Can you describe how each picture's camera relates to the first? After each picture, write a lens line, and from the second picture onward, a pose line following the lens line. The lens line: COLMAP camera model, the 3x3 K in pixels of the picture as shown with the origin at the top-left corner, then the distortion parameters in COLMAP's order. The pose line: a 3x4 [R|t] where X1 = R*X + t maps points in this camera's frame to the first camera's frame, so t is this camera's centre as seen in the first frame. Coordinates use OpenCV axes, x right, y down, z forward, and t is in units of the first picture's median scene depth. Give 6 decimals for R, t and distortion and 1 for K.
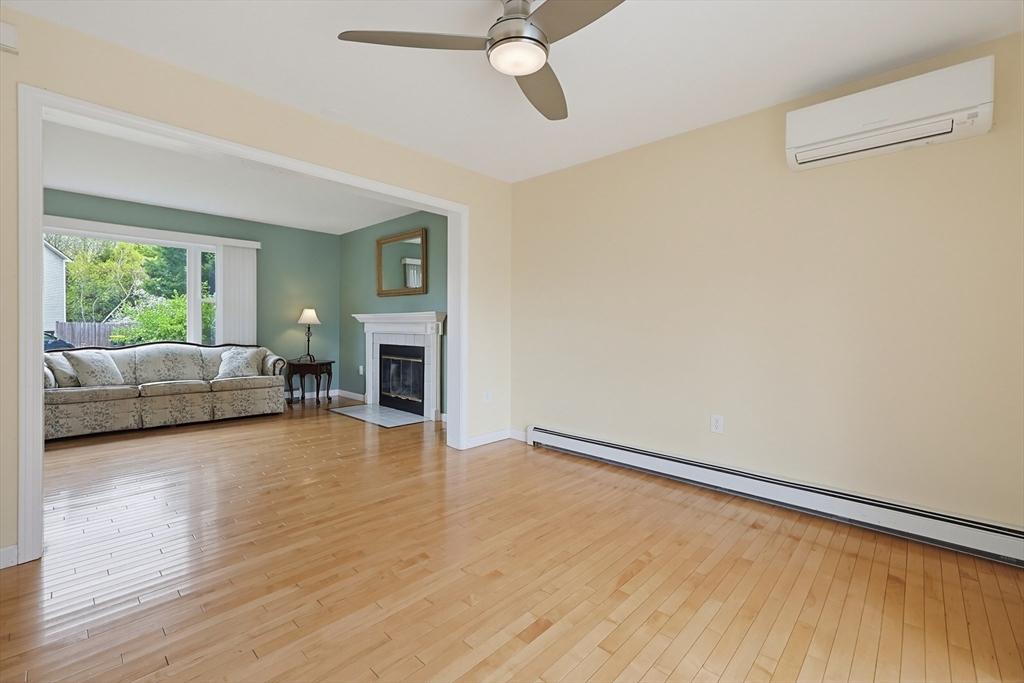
lens RADIAL K [[439.2, 0, 515.3], [0, 439.2, 333.3], [0, 0, 1]] dist [-0.000194, 0.000320]
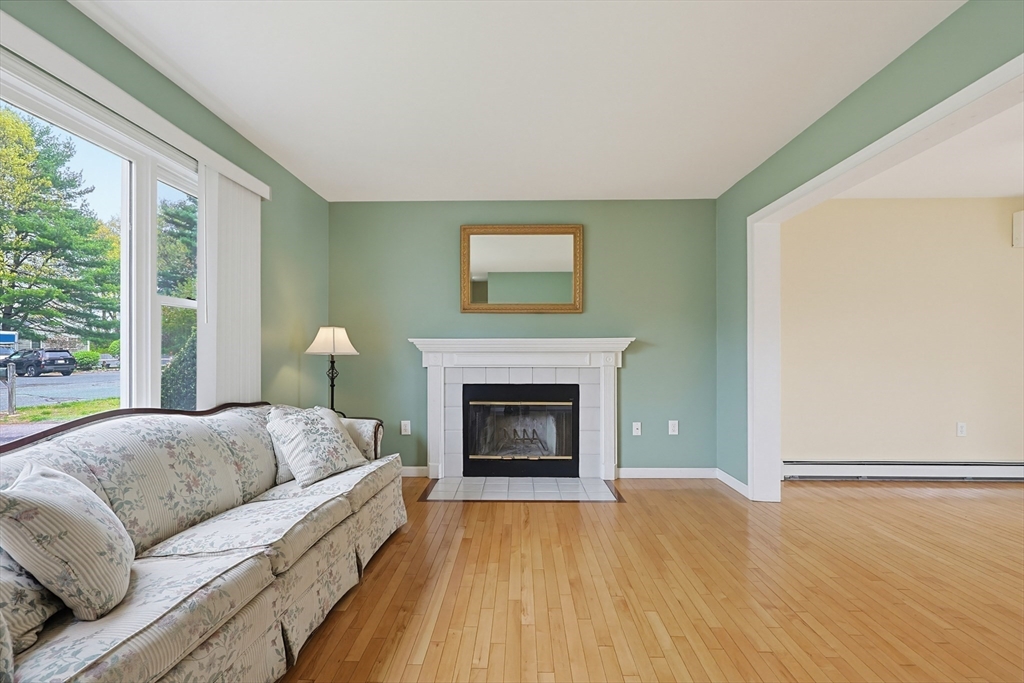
lens RADIAL K [[439.2, 0, 511.1], [0, 439.2, 357.9], [0, 0, 1]] dist [-0.000194, 0.000320]
pose [[0.748640, -0.018305, 0.662724, -0.781139], [0.018265, 0.999809, 0.006982, -0.020207], [-0.662725, 0.006877, 0.748831, 0.519673]]
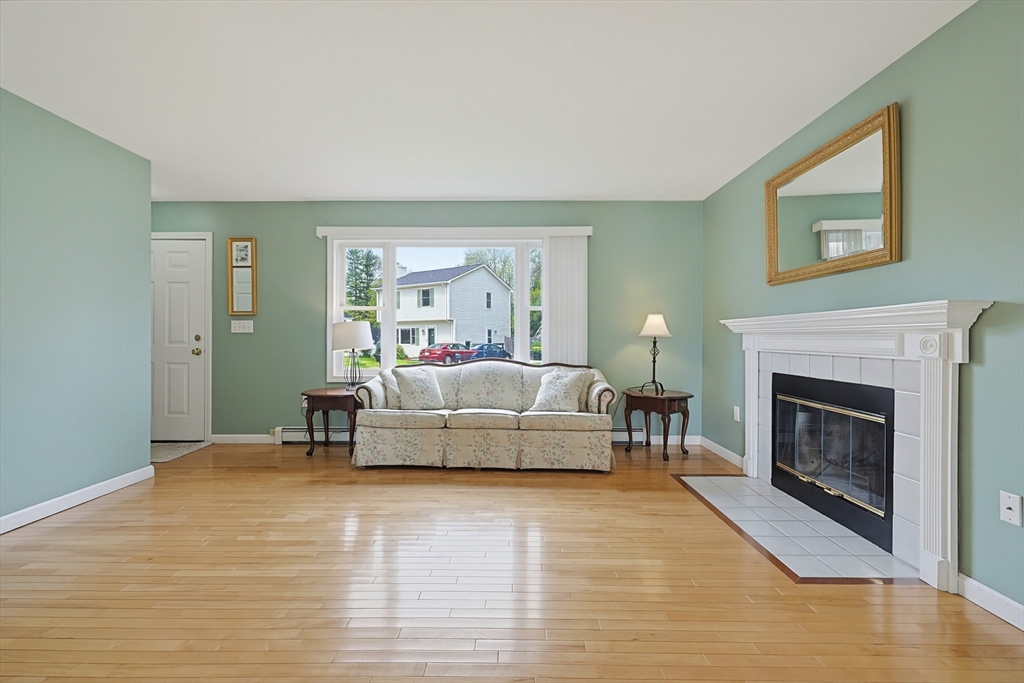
lens RADIAL K [[439.2, 0, 509.0], [0, 439.2, 339.5], [0, 0, 1]] dist [-0.000194, 0.000320]
pose [[0.676663, -0.002848, -0.736287, -0.146250], [-0.007437, 0.999915, -0.010703, -0.008825], [0.736255, 0.012717, 0.676584, 0.444333]]
